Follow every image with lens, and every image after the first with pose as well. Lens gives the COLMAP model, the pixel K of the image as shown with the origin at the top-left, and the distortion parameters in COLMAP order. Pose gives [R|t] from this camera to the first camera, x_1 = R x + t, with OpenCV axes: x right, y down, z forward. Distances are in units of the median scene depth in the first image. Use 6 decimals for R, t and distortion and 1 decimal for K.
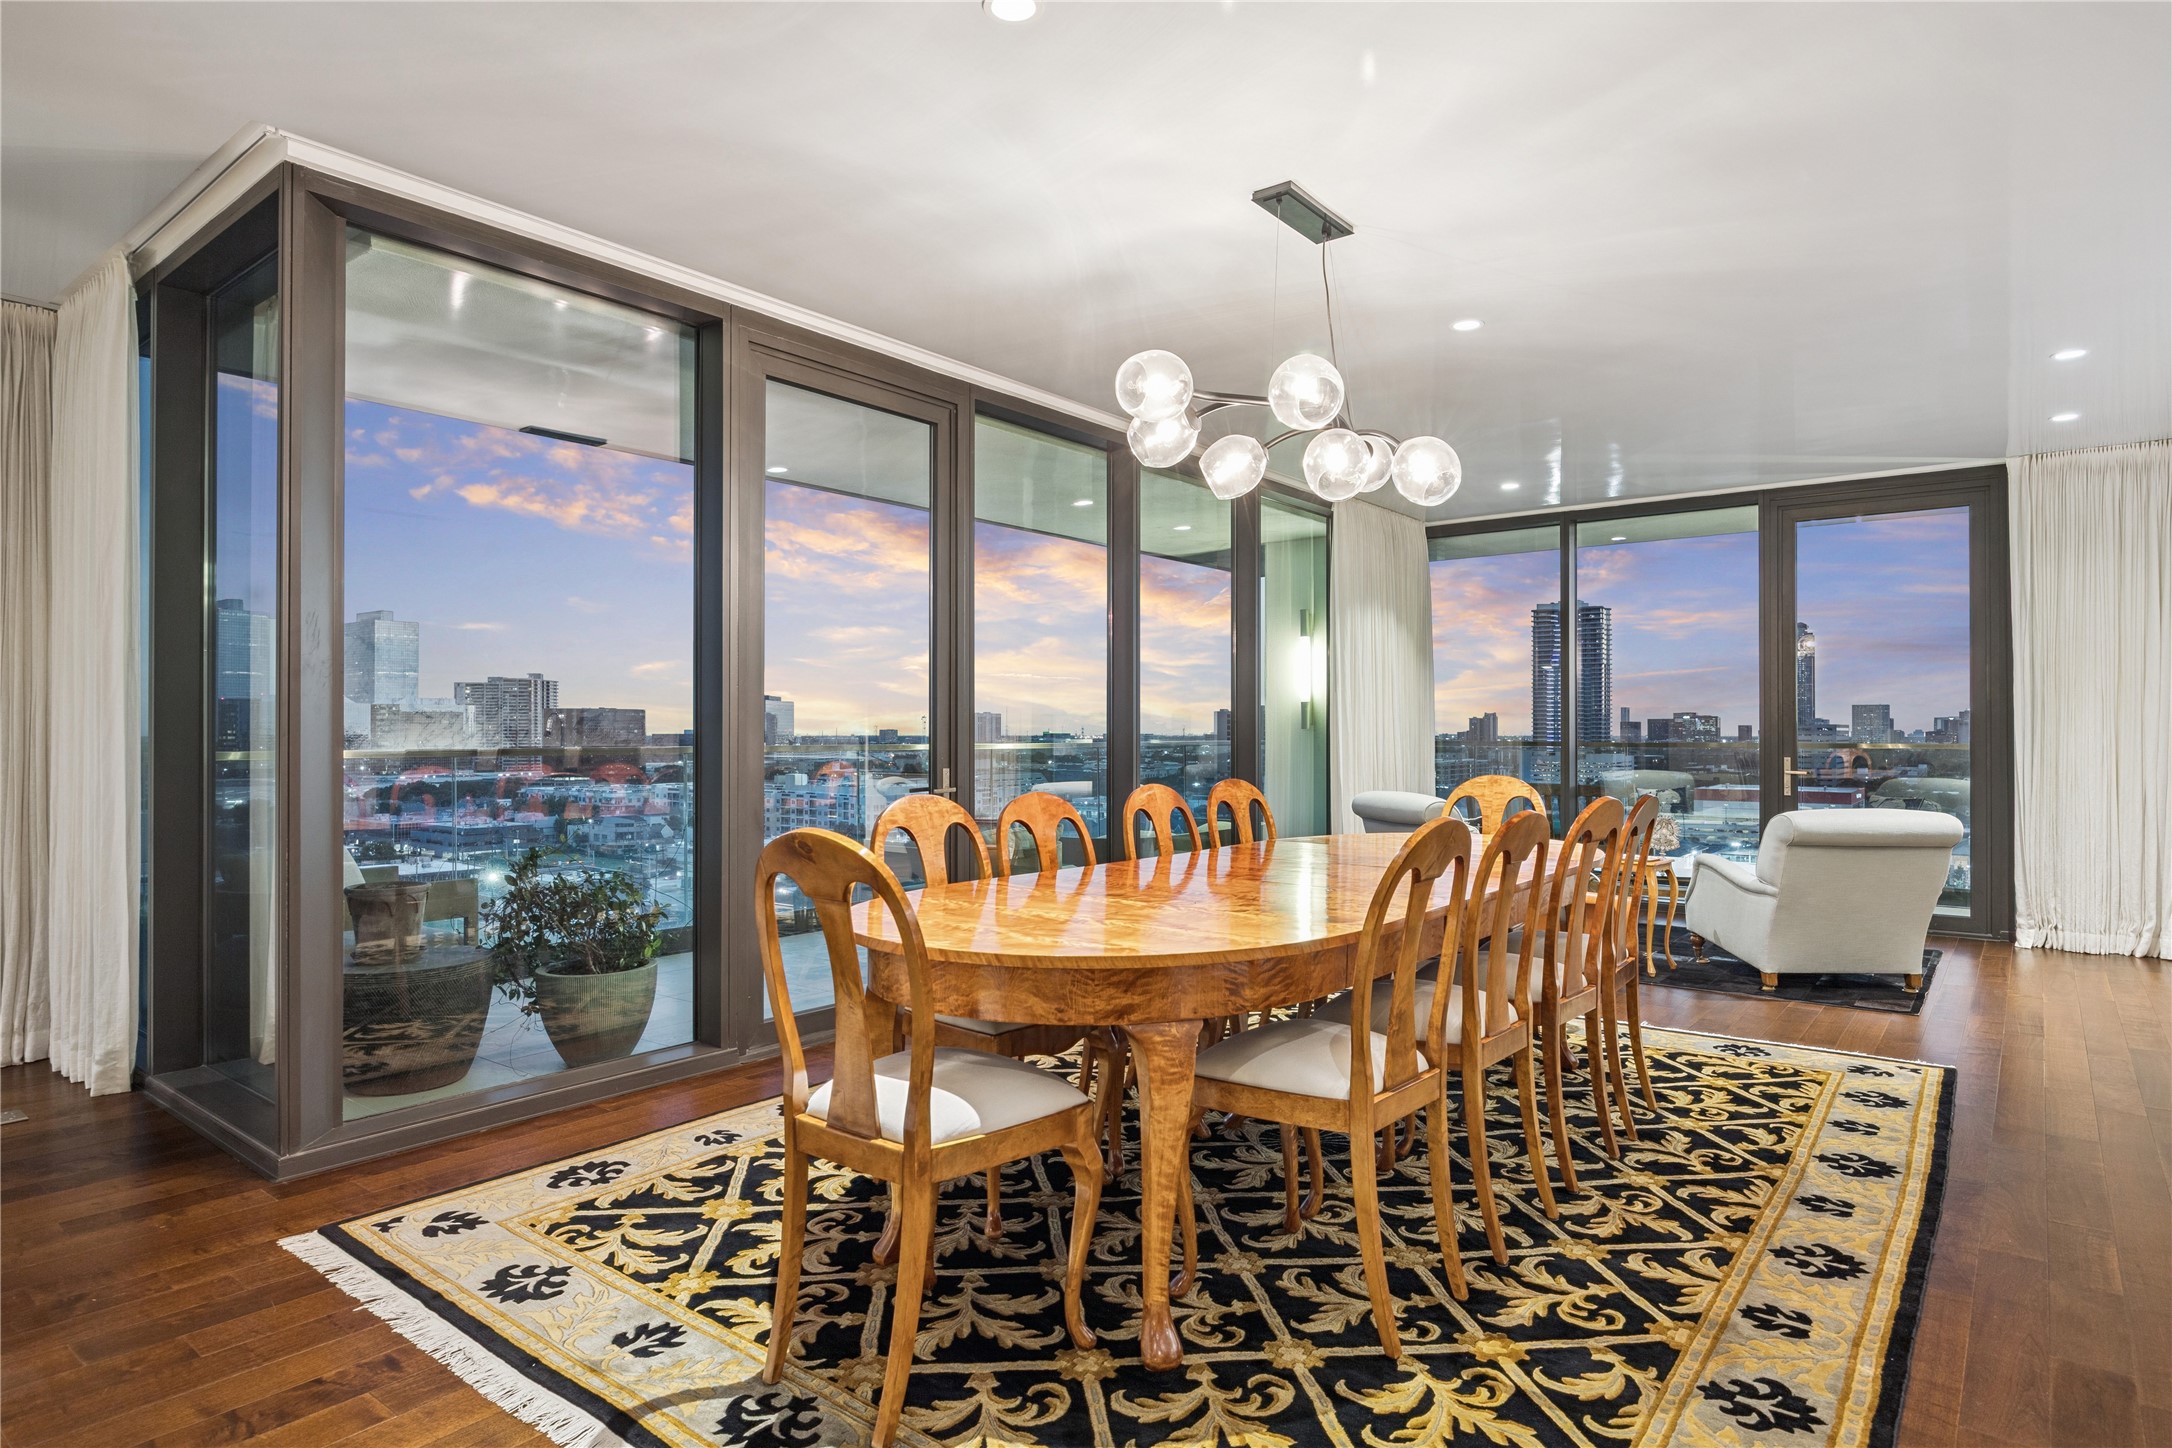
lens RADIAL K [[1200.0, 0, 1076.8], [0, 1200.0, 728.9], [0, 0, 1]] dist [-0.005183, -0.002313]
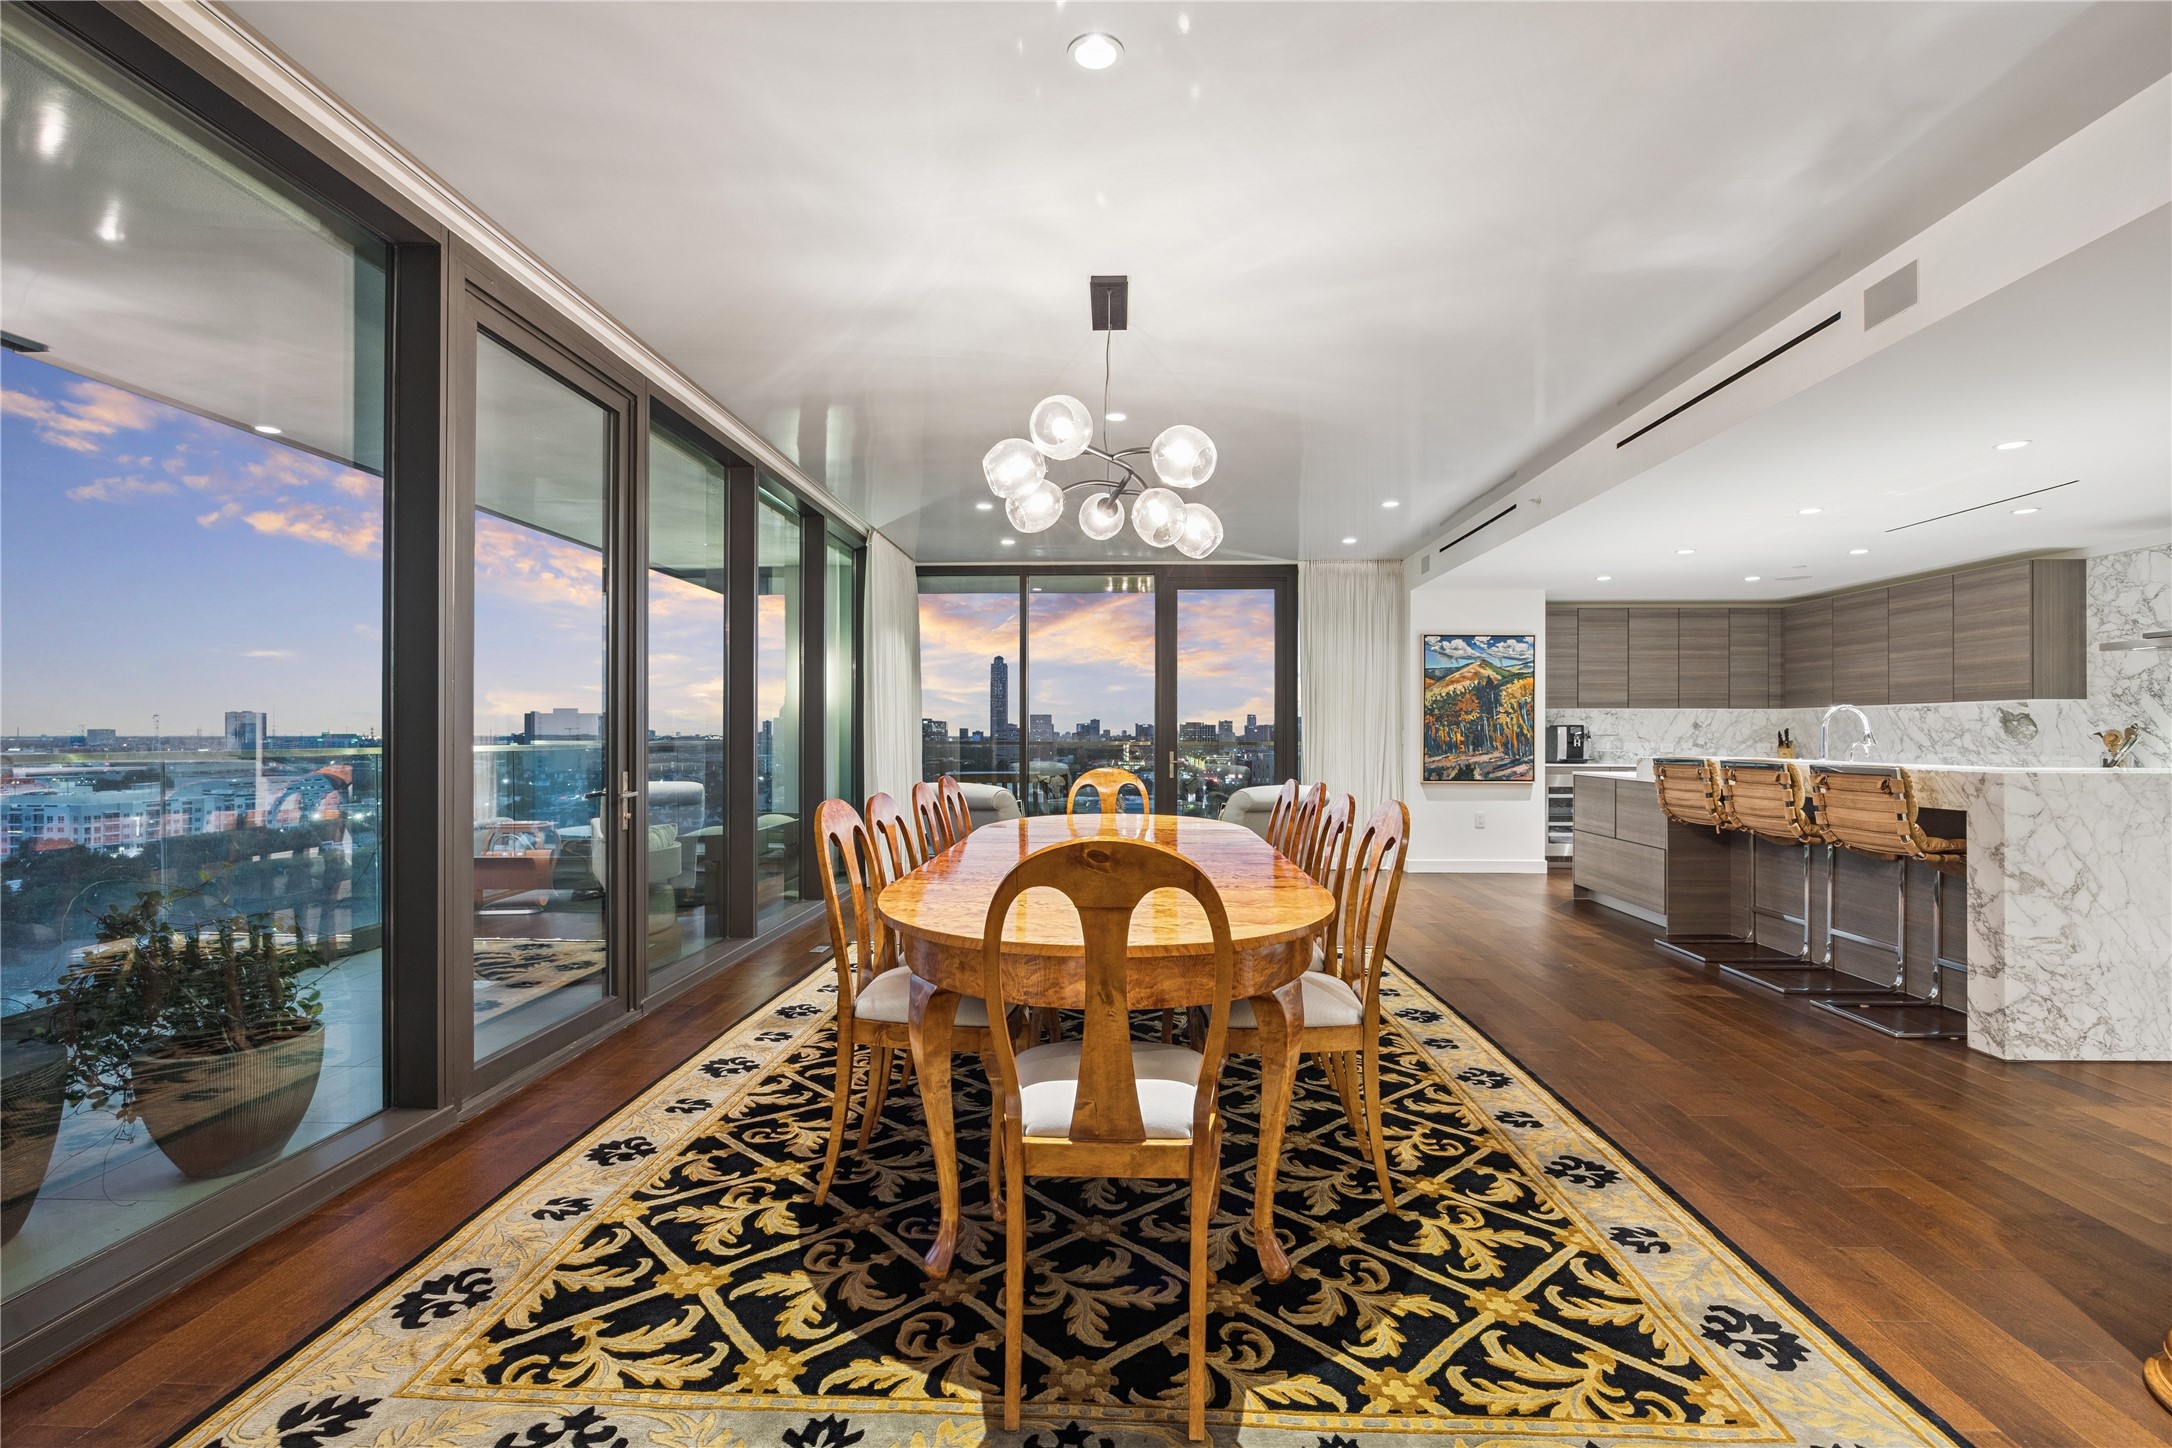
lens RADIAL K [[985.0, 0, 1086.6], [0, 985.0, 736.4], [0, 0, 1]] dist [-0.013221, -0.000158]
pose [[0.806098, -0.000804, 0.591782, -0.499571], [-0.002372, 0.999987, 0.004589, -0.000075], [-0.591777, -0.005102, 0.806085, 0.264502]]
